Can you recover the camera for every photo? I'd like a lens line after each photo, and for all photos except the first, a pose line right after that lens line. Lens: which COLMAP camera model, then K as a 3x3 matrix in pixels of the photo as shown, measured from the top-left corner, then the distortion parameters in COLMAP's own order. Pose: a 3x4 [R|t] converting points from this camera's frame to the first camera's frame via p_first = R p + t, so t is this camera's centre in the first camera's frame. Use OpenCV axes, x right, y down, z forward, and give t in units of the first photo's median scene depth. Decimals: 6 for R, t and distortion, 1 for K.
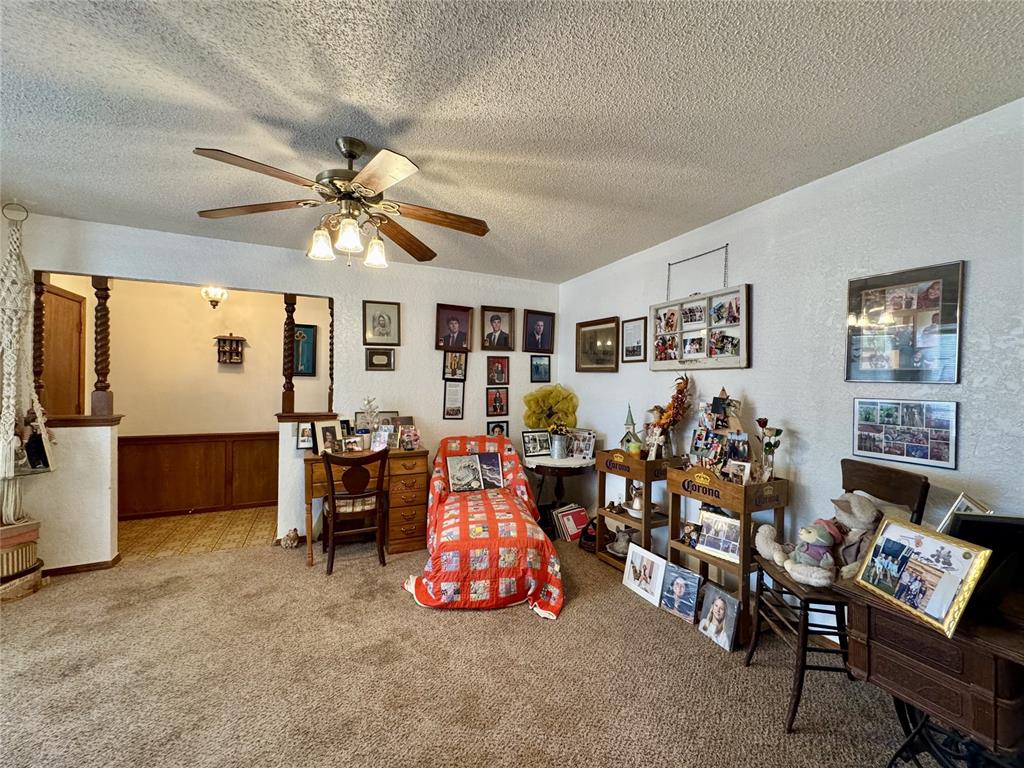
lens RADIAL K [[408.4, 0, 510.8], [0, 408.4, 384.3], [0, 0, 1]] dist [-0.004214, 0.000103]
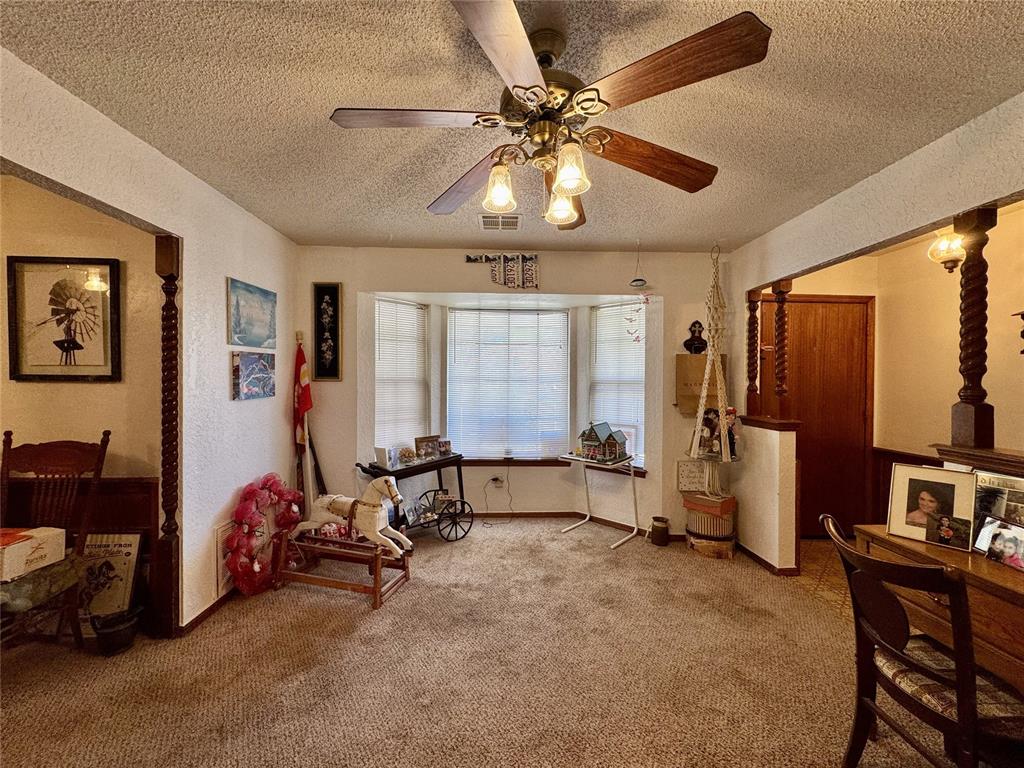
lens RADIAL K [[408.4, 0, 510.8], [0, 408.4, 384.3], [0, 0, 1]] dist [-0.004214, 0.000103]
pose [[-0.398830, -0.008252, -0.916988, 0.163035], [-0.012232, 0.999918, -0.003678, 0.001625], [0.916943, 0.009749, -0.398898, 0.738924]]
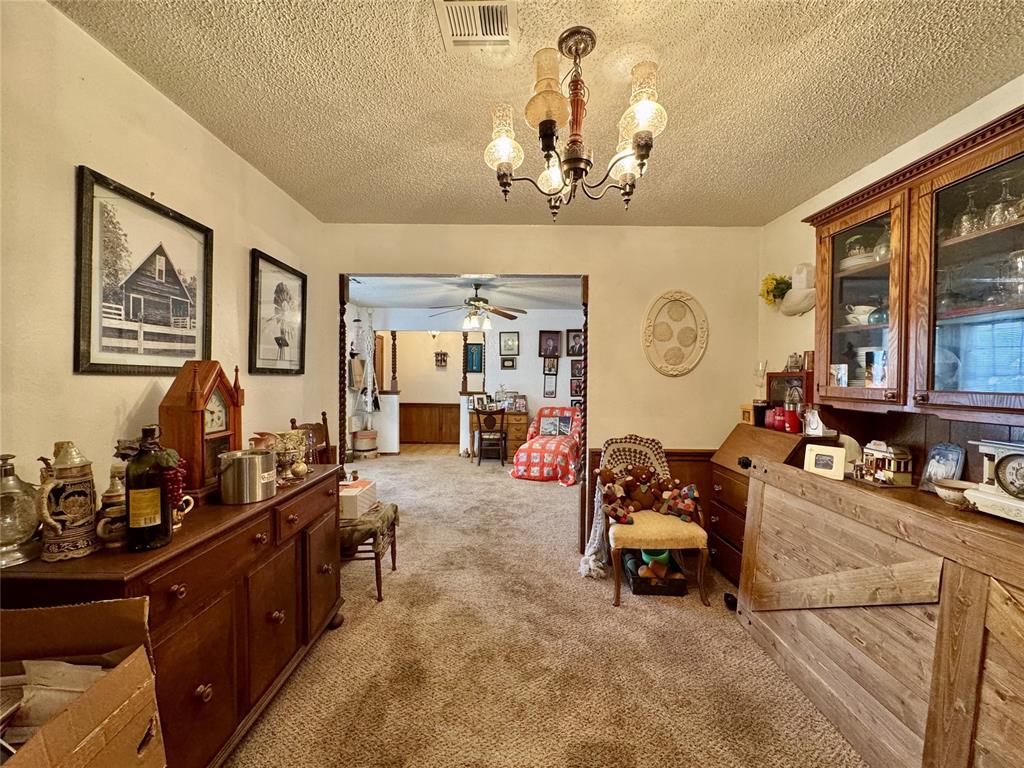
lens RADIAL K [[408.4, 0, 510.8], [0, 408.4, 384.3], [0, 0, 1]] dist [-0.004214, 0.000103]
pose [[0.902955, 0.005254, -0.429704, 0.564138], [-0.000001, 0.999925, 0.012223, 0.012603], [0.429736, -0.011036, 0.902887, -0.770868]]
